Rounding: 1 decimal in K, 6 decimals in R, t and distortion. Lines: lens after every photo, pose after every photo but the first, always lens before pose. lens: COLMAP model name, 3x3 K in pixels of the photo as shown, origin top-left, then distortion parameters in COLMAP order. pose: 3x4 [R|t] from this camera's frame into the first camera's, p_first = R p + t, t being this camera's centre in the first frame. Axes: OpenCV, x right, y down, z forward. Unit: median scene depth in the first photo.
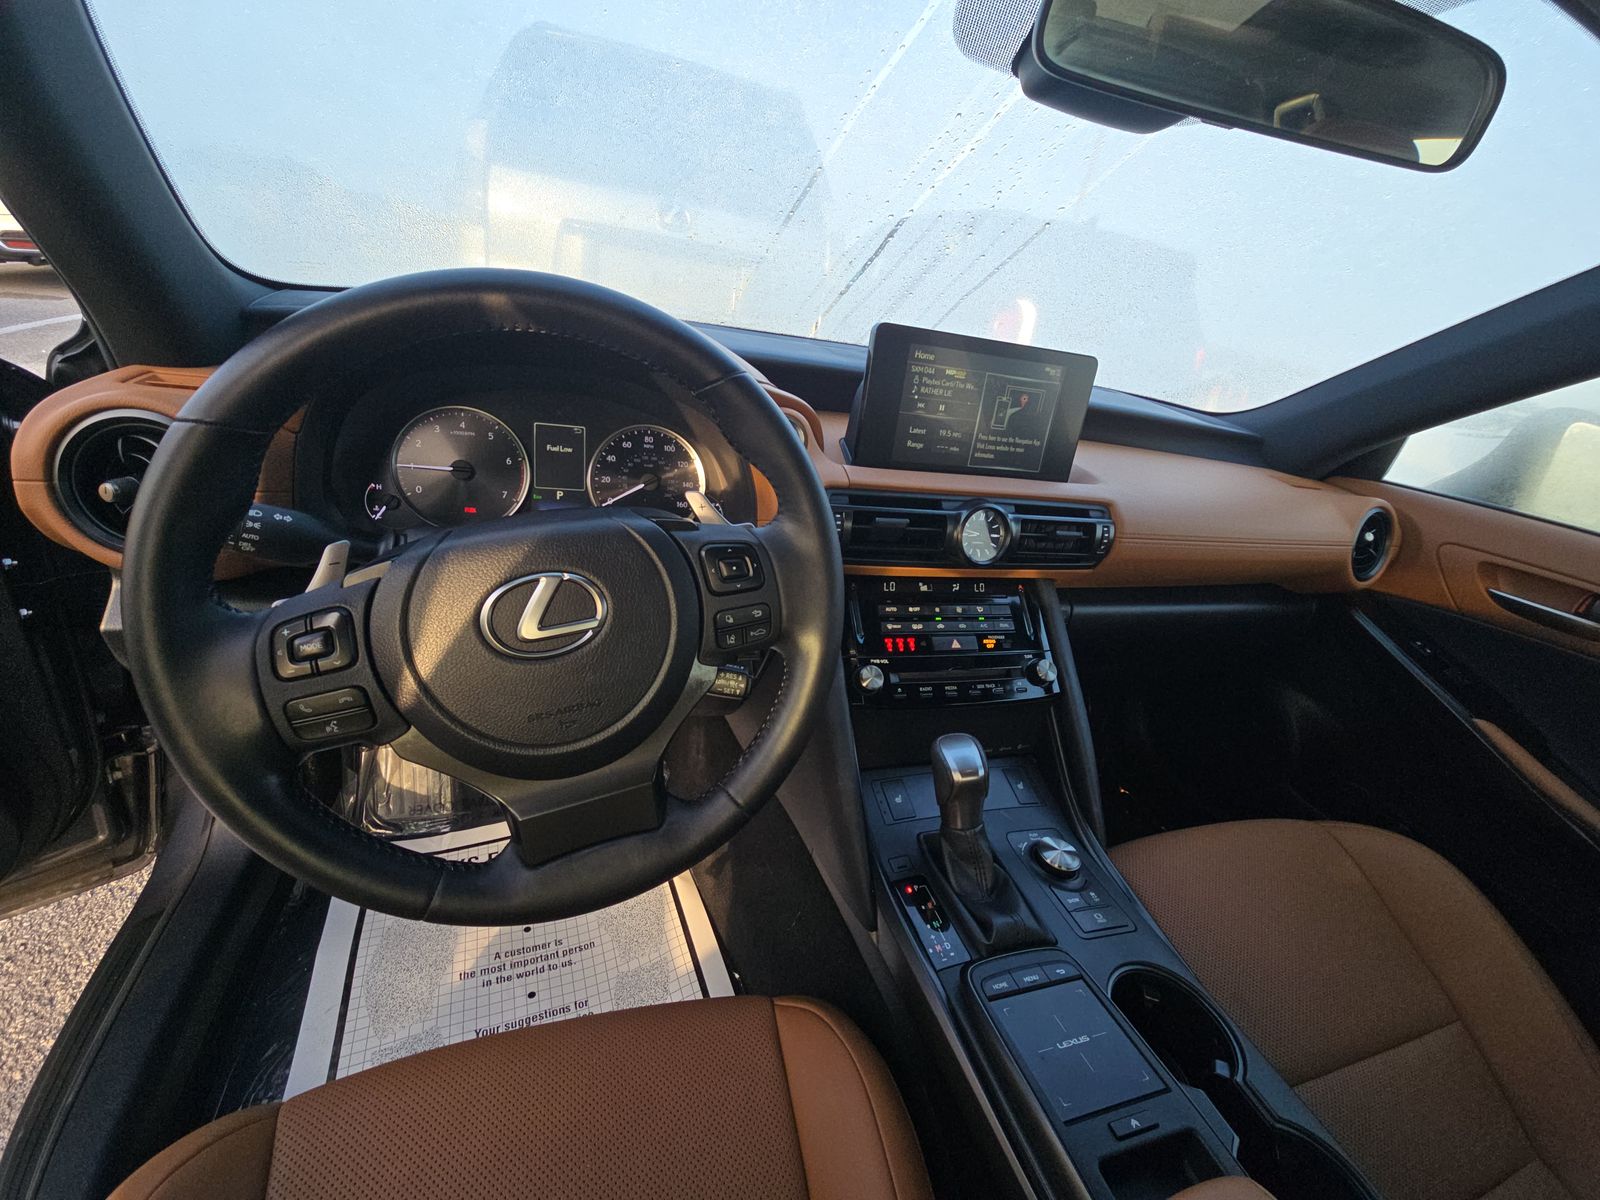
lens RADIAL K [[631.0, 0, 815.7], [0, 631.0, 595.8], [0, 0, 1]] dist [-0.033266, -0.002213]
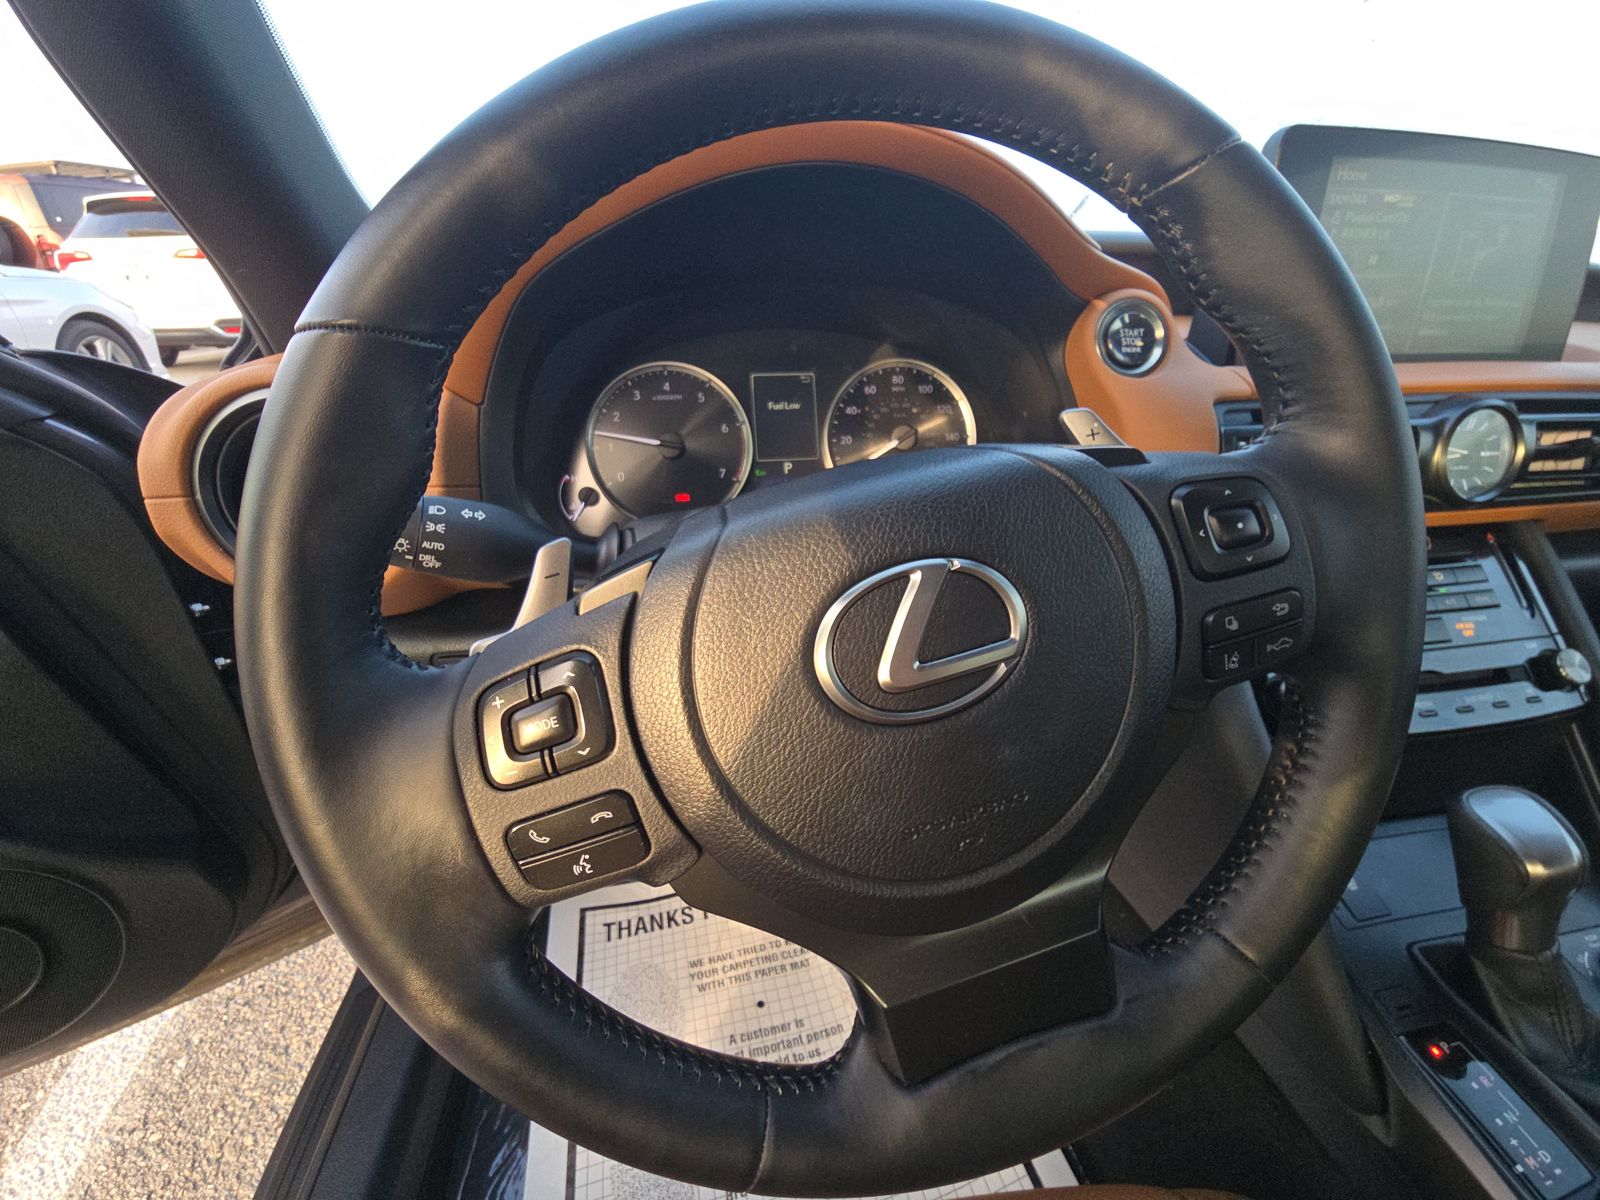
lens RADIAL K [[631.0, 0, 791.9], [0, 631.0, 589.6], [0, 0, 1]] dist [-0.033266, -0.002213]
pose [[0.969077, -0.073684, -0.235502, -0.305560], [0.074649, 0.997198, -0.004827, -0.013241], [0.235198, -0.012903, 0.971862, 0.338716]]
